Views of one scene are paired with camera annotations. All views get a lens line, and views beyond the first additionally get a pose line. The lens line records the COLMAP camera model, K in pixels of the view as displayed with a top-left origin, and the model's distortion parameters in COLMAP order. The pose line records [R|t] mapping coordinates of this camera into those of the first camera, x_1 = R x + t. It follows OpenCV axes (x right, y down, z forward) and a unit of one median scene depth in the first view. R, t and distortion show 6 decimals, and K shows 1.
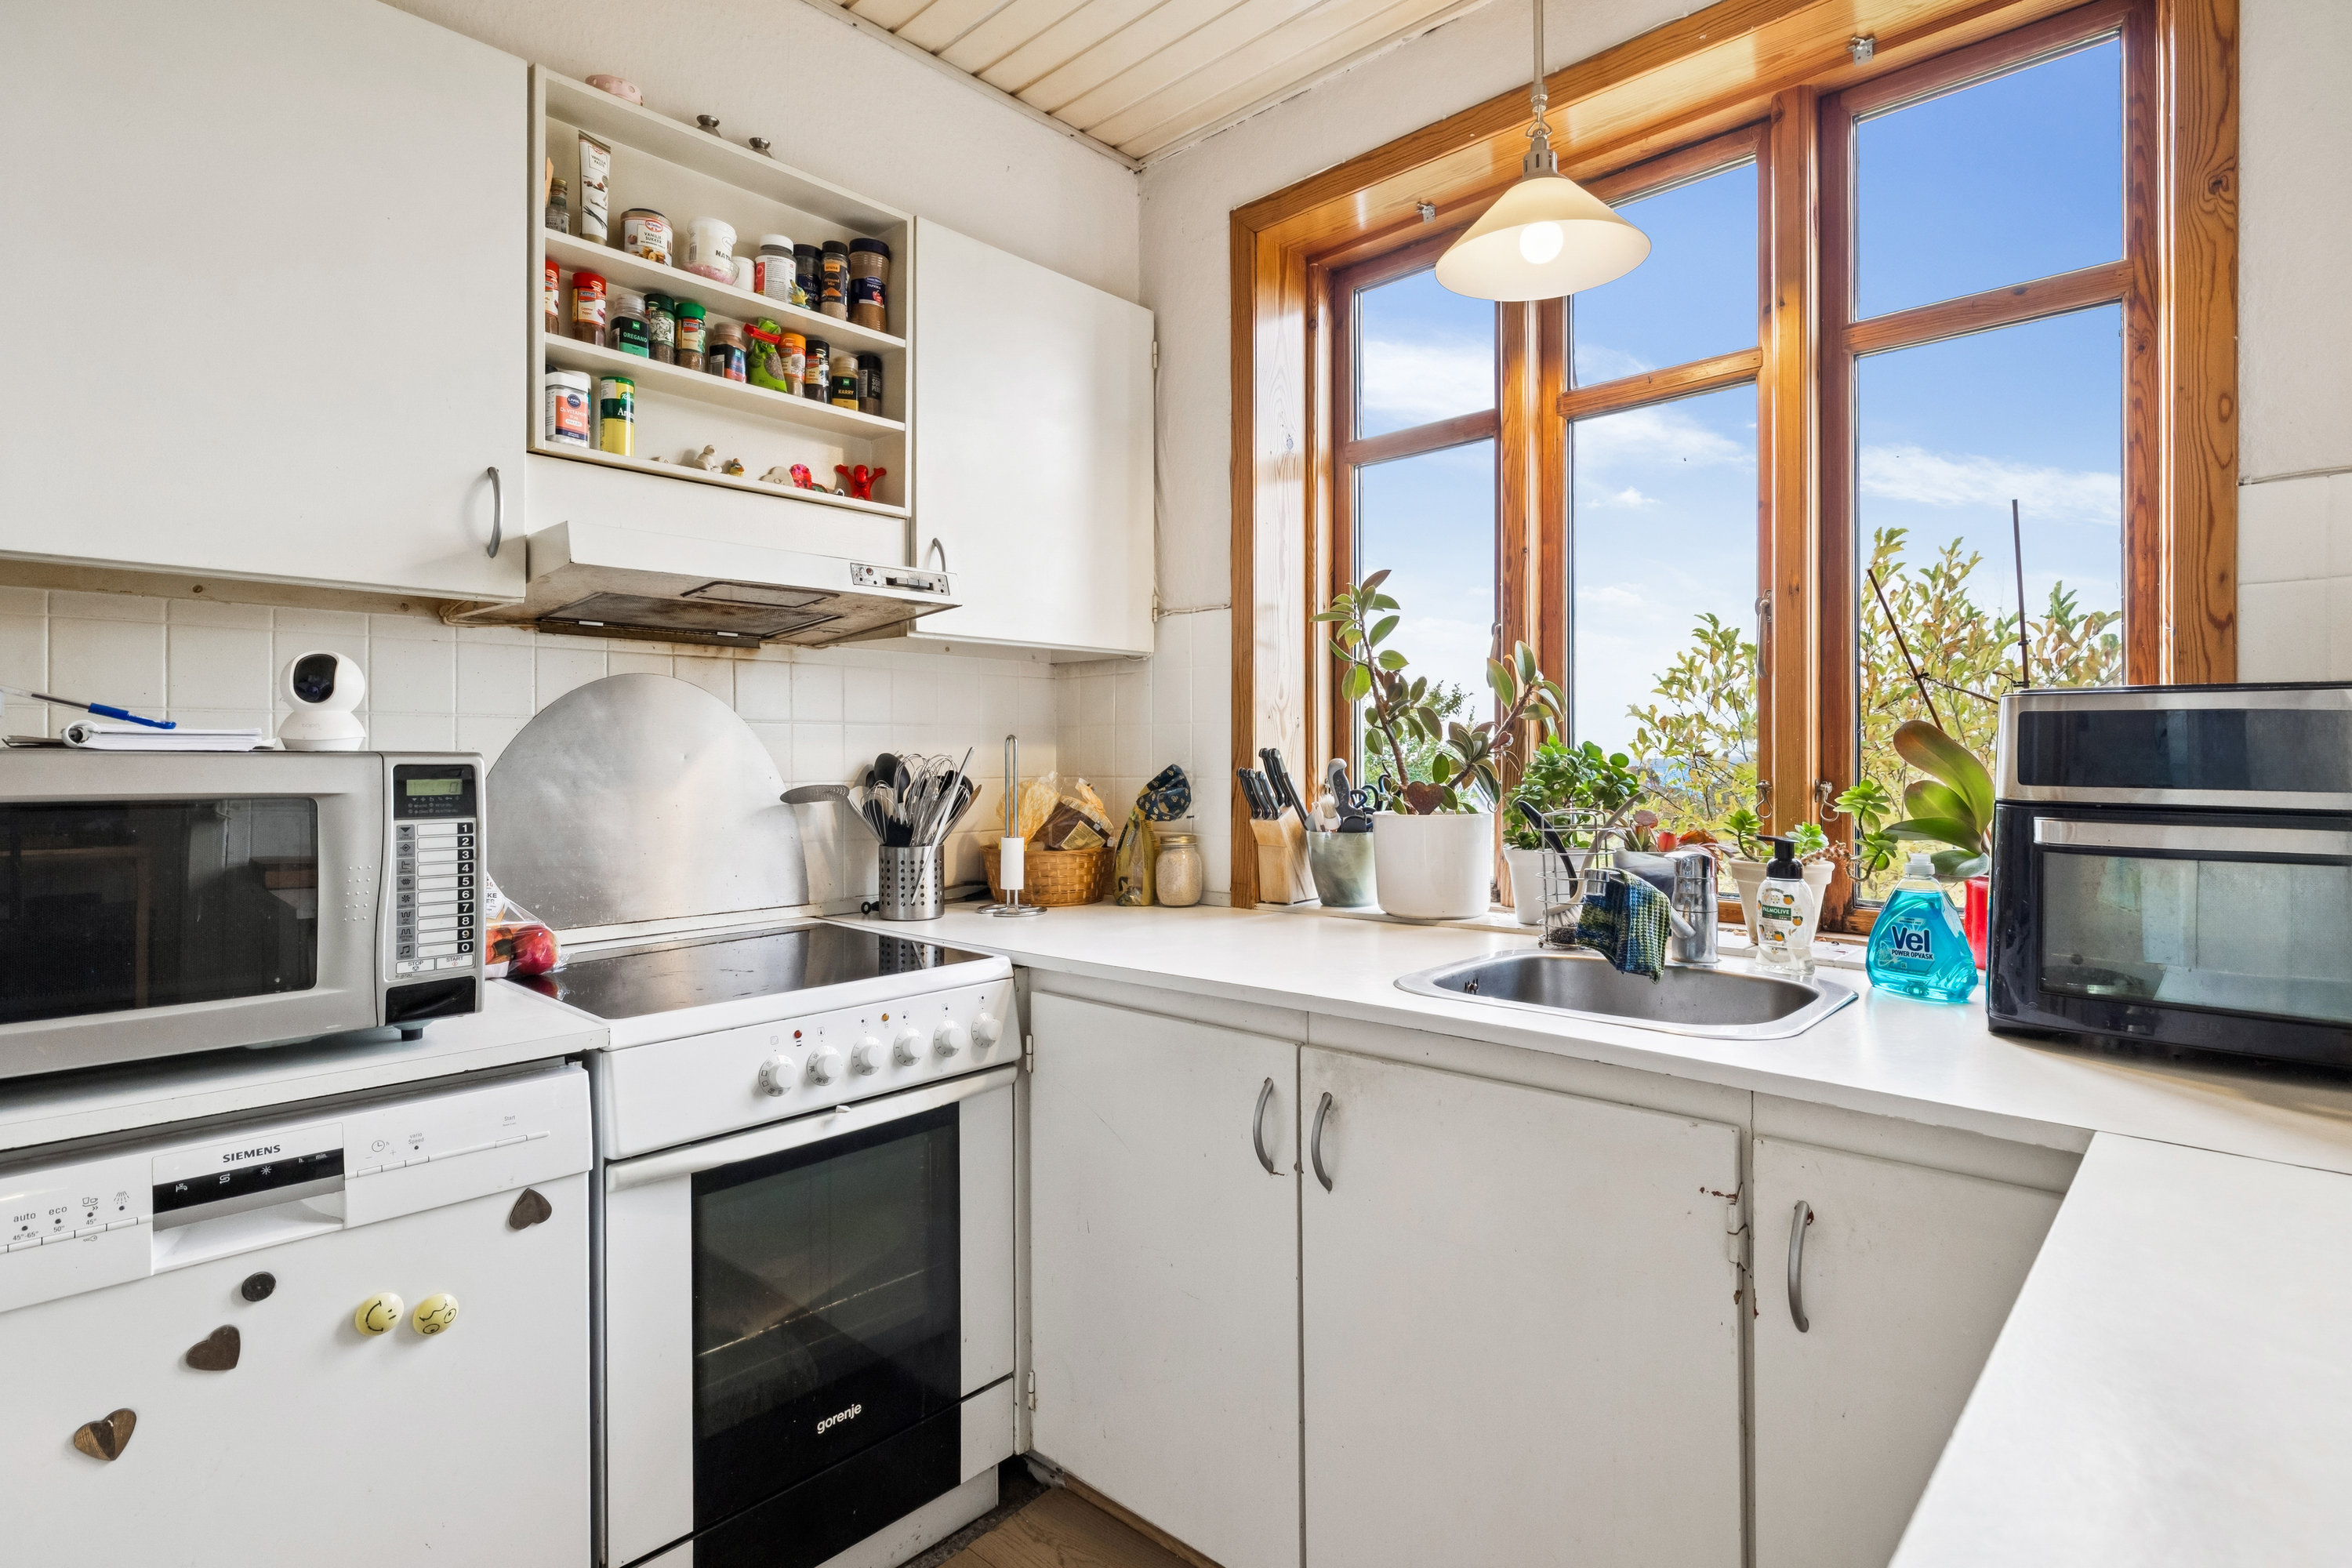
lens RADIAL K [[1172.8, 0, 1172.7], [0, 1172.8, 747.6], [0, 0, 1]] dist [-0.011690, 0.008156]
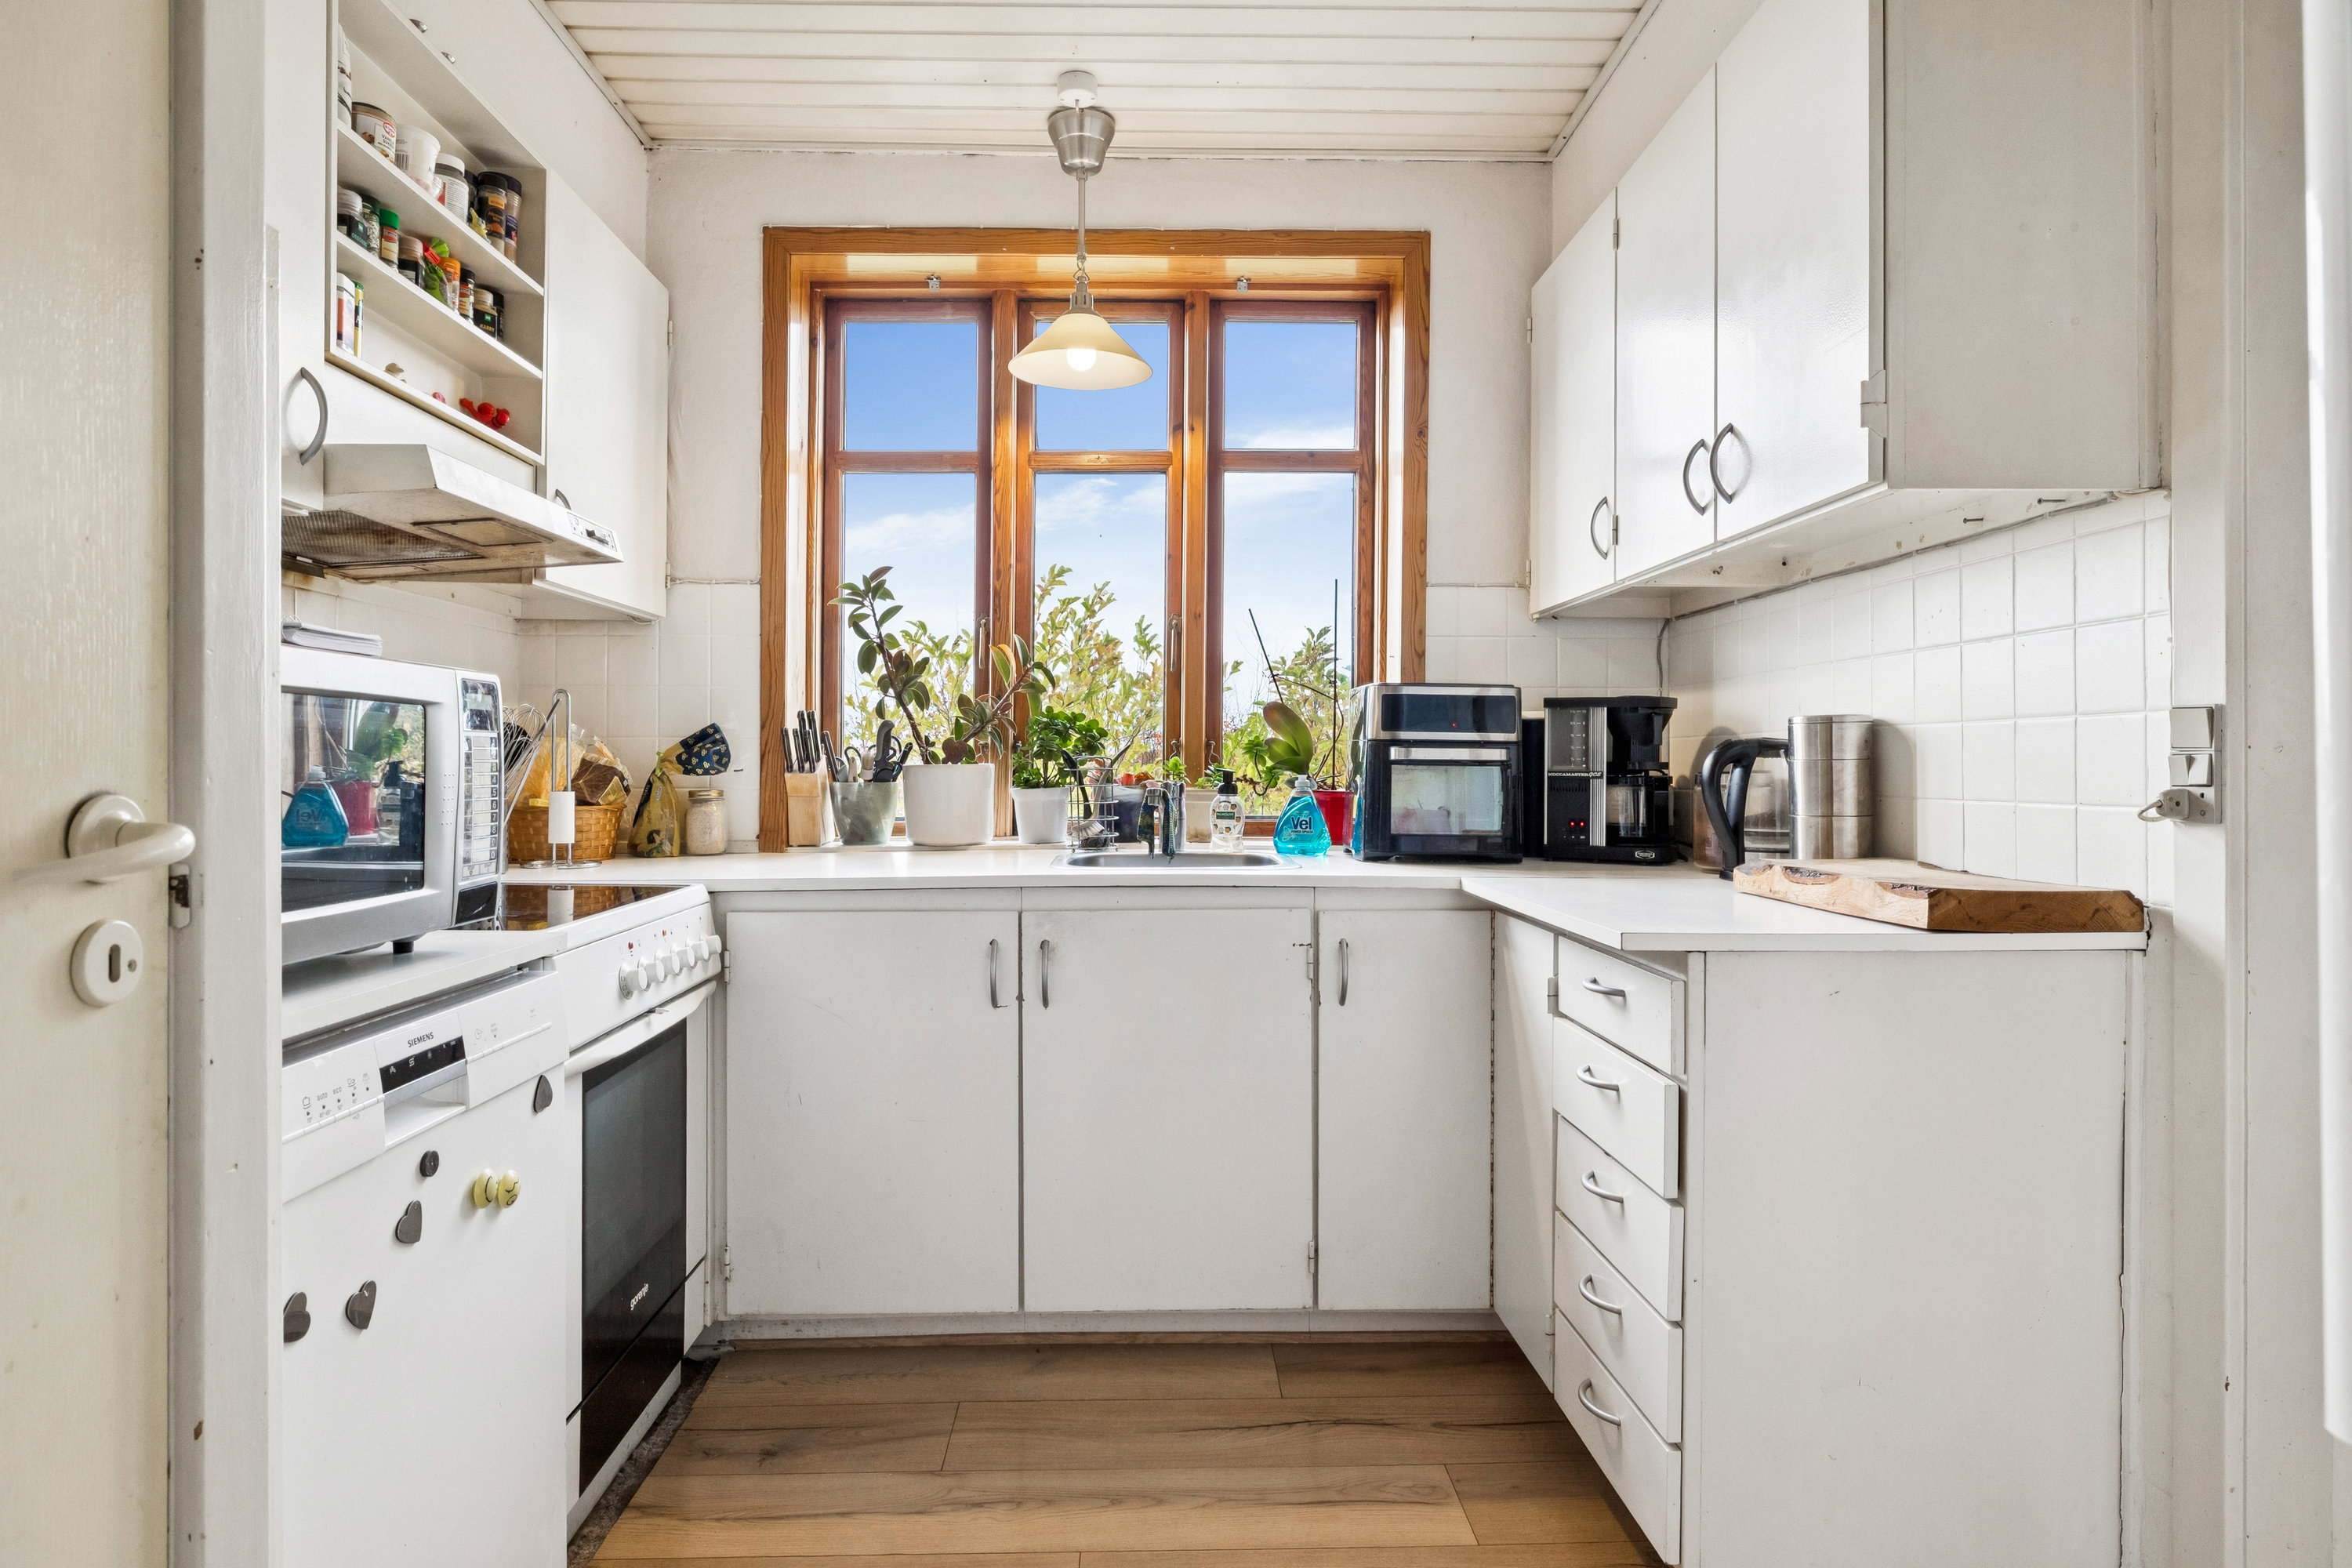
lens RADIAL K [[1269.7, 0, 1169.0], [0, 1269.7, 762.8], [0, 0, 1]] dist [0.002573, 0.000041]
pose [[0.710141, 0.004532, 0.704045, -0.643959], [-0.011020, 0.999928, 0.004680, 0.049772], [-0.703973, -0.011082, 0.710140, -0.162809]]
